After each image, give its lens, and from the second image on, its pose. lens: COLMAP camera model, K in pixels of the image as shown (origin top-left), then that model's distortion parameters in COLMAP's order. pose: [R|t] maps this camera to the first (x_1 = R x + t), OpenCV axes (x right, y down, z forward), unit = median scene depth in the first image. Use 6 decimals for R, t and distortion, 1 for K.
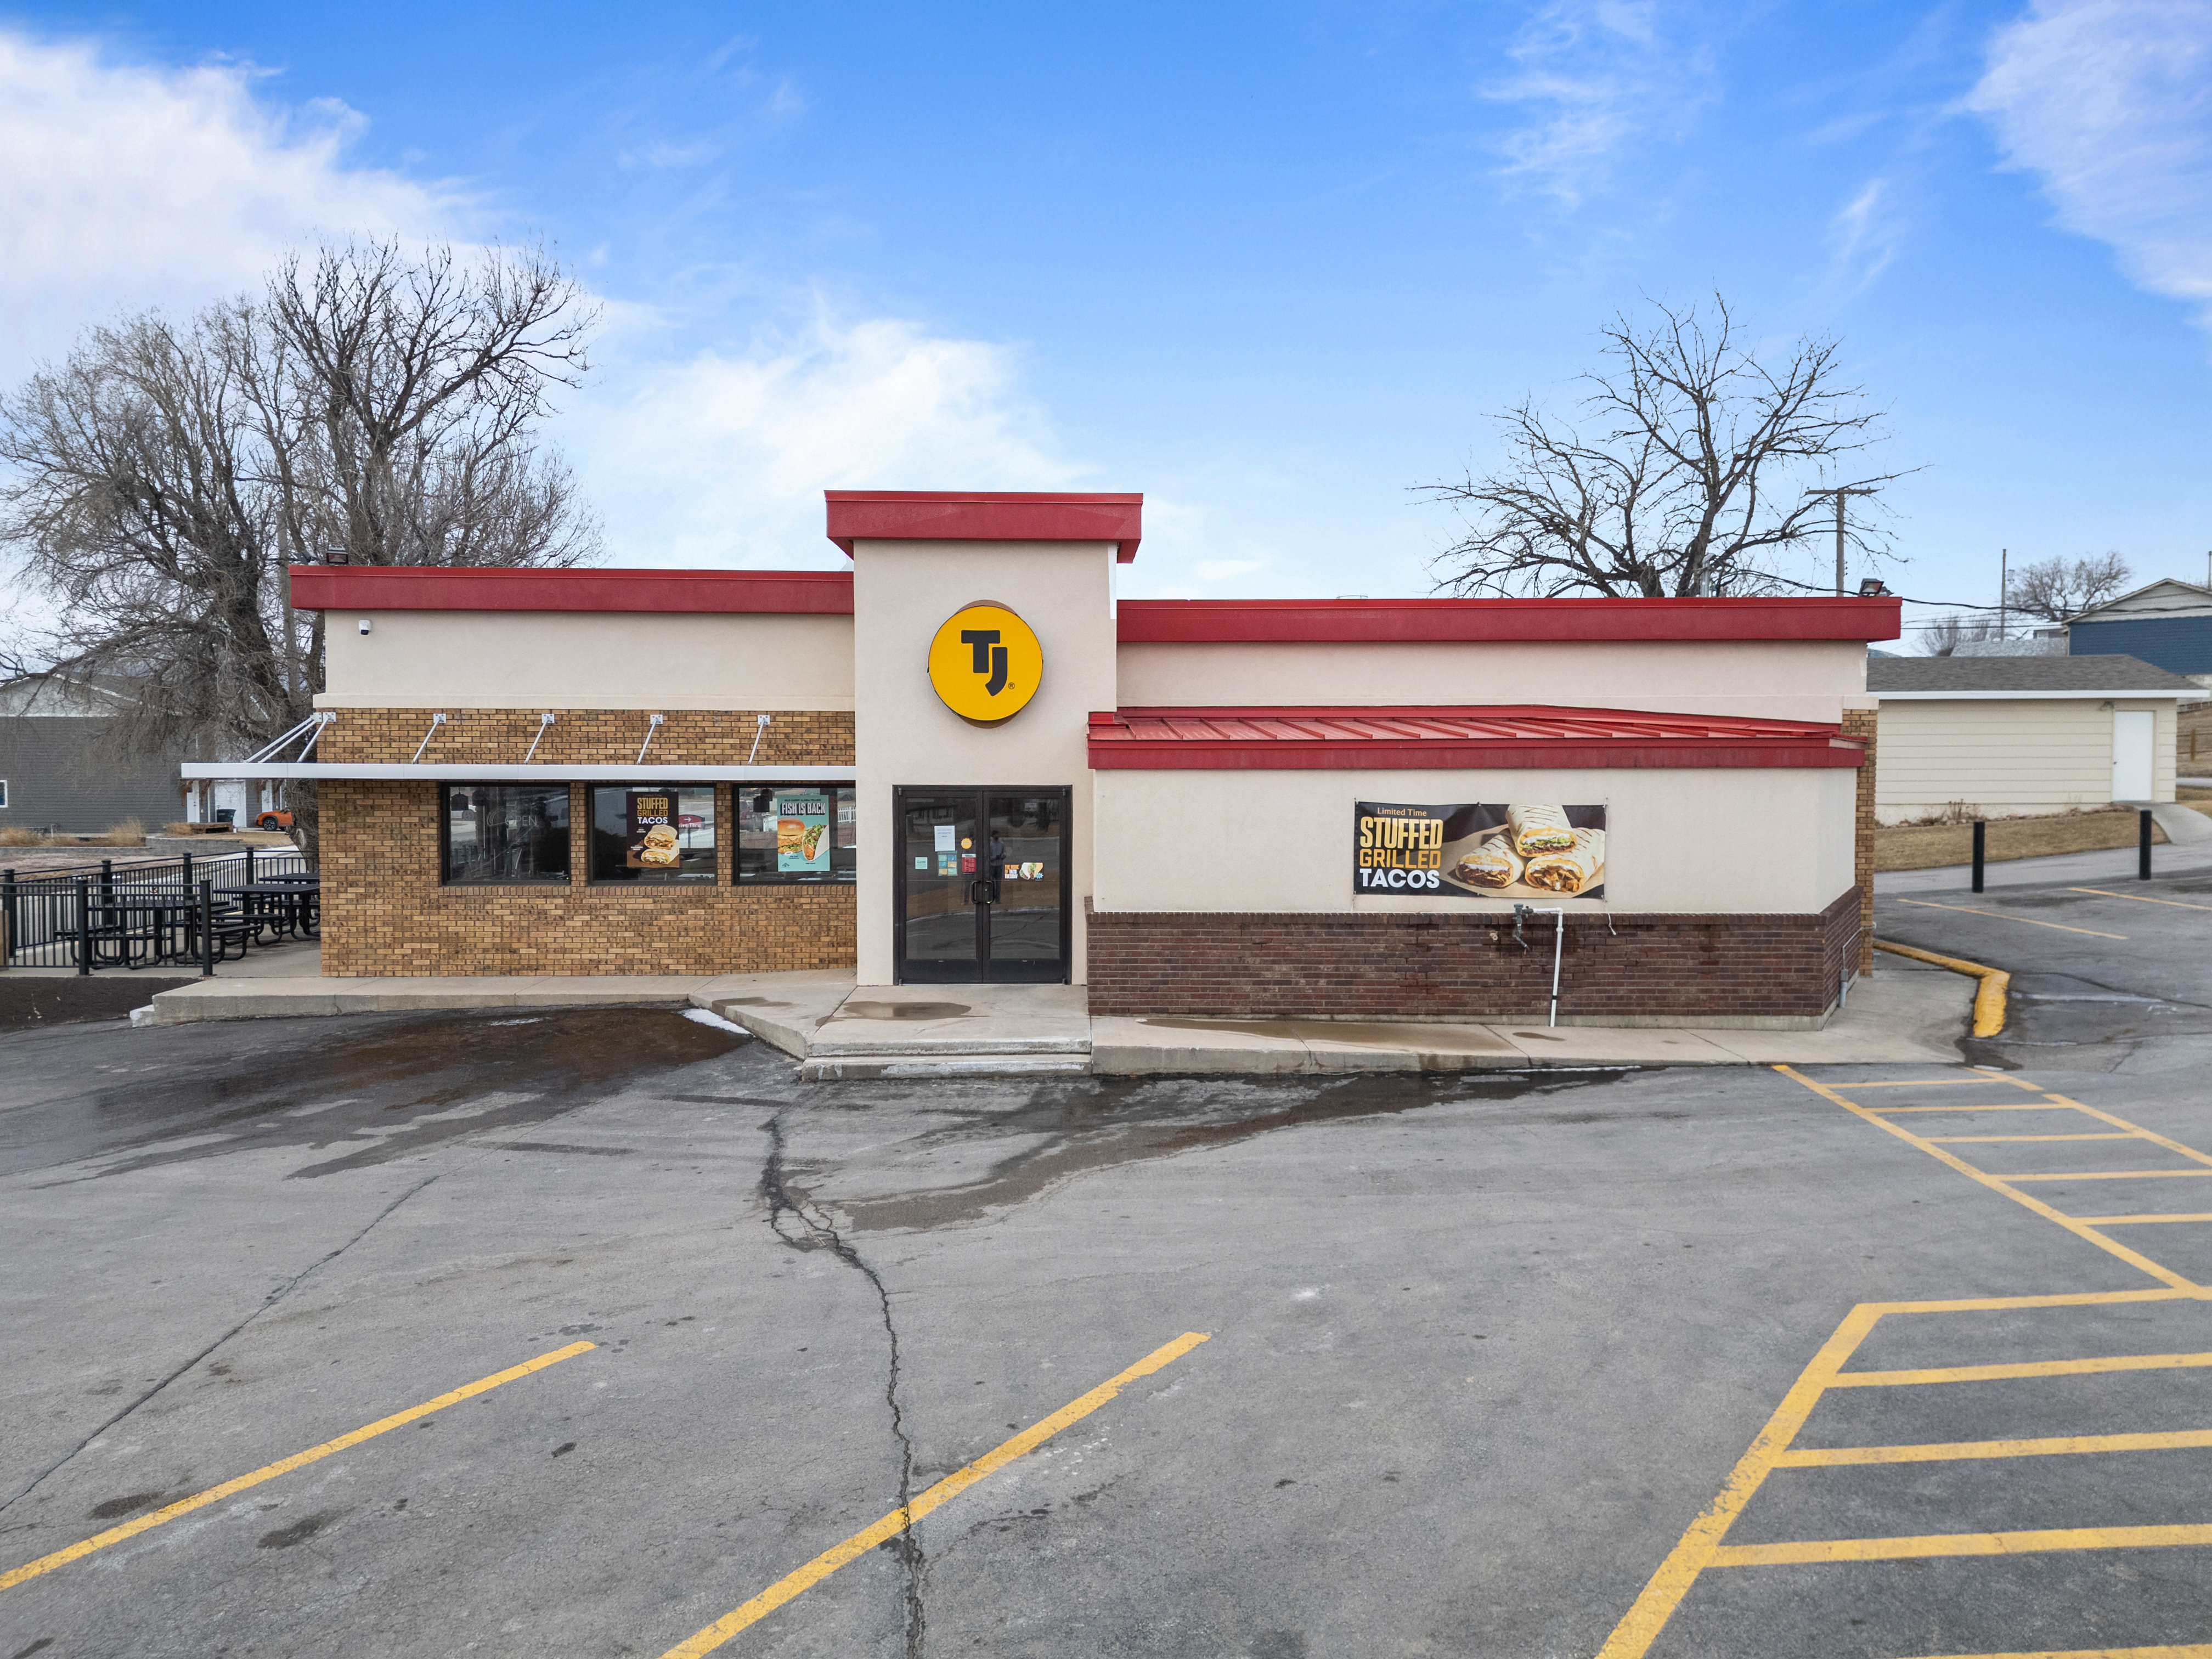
lens RADIAL K [[1567.9, 0, 1108.5], [0, 1567.9, 831.4], [0, 0, 1]] dist [0.059669, -0.048607]
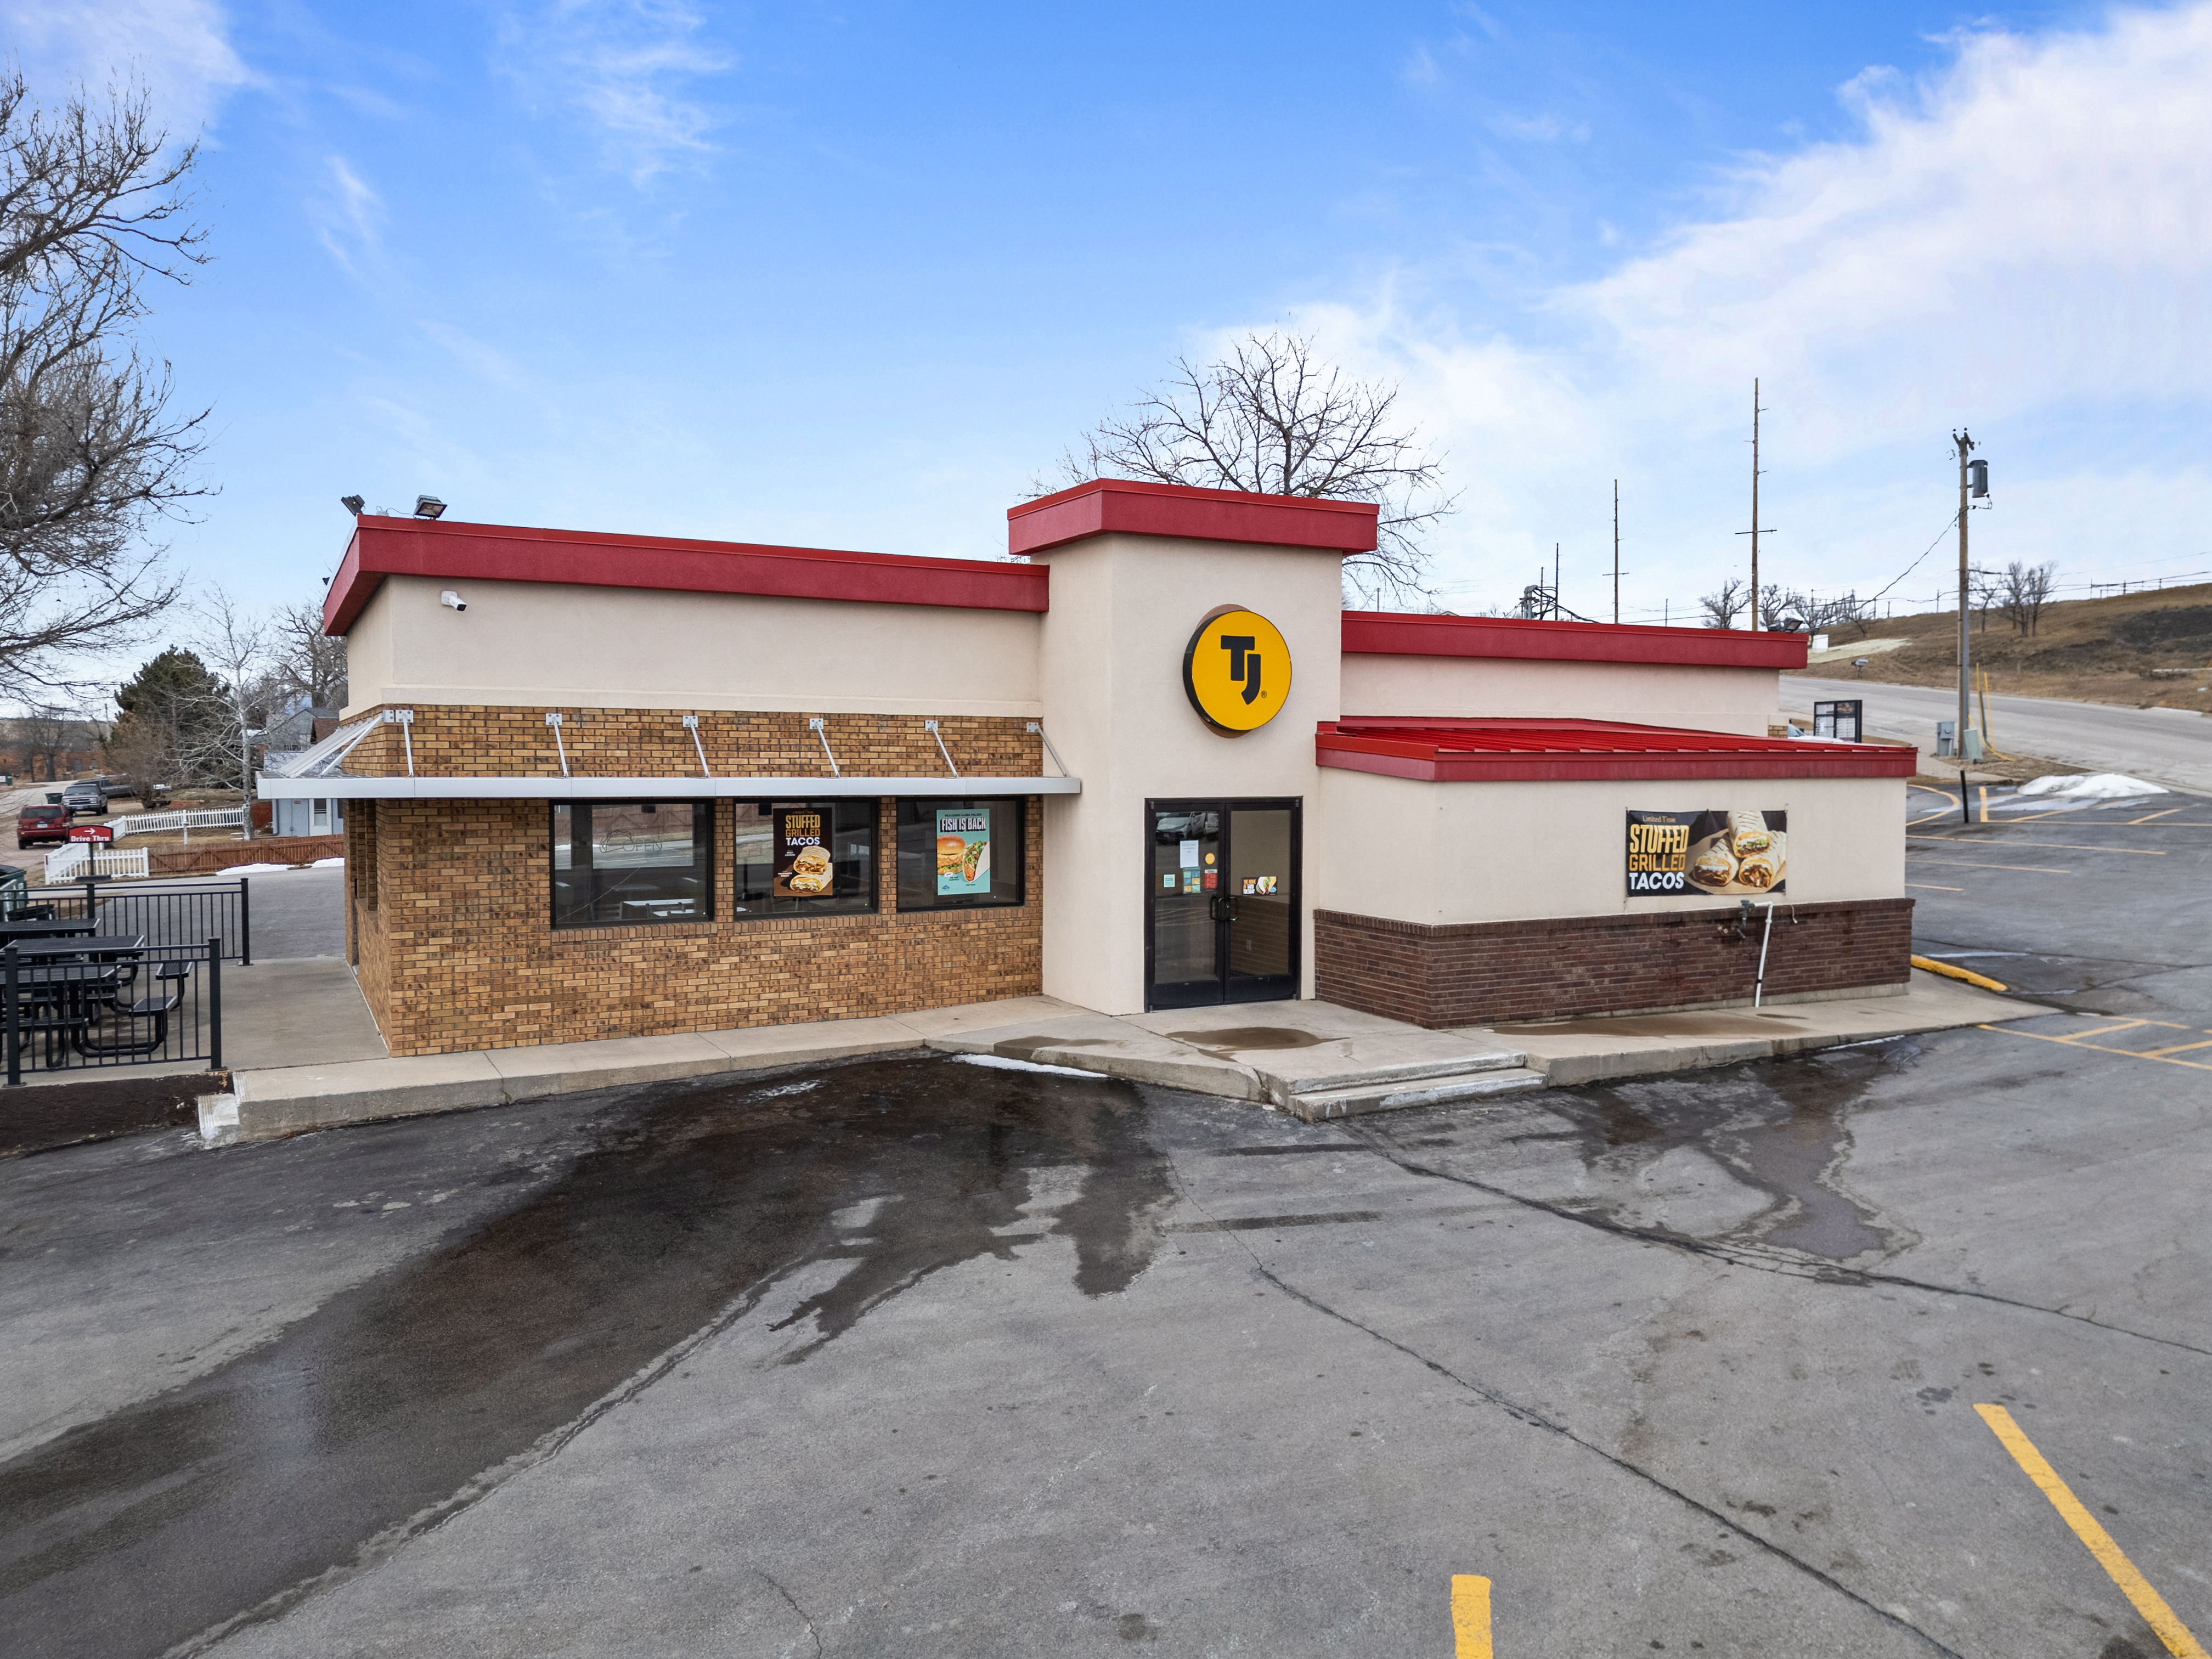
lens RADIAL K [[1567.9, 0, 1084.4], [0, 1567.9, 832.8], [0, 0, 1]] dist [0.059669, -0.048607]
pose [[0.890647, -0.021296, 0.454197, -0.658771], [0.018239, 0.999772, 0.011112, -0.022462], [-0.454330, -0.001613, 0.890832, 0.208102]]
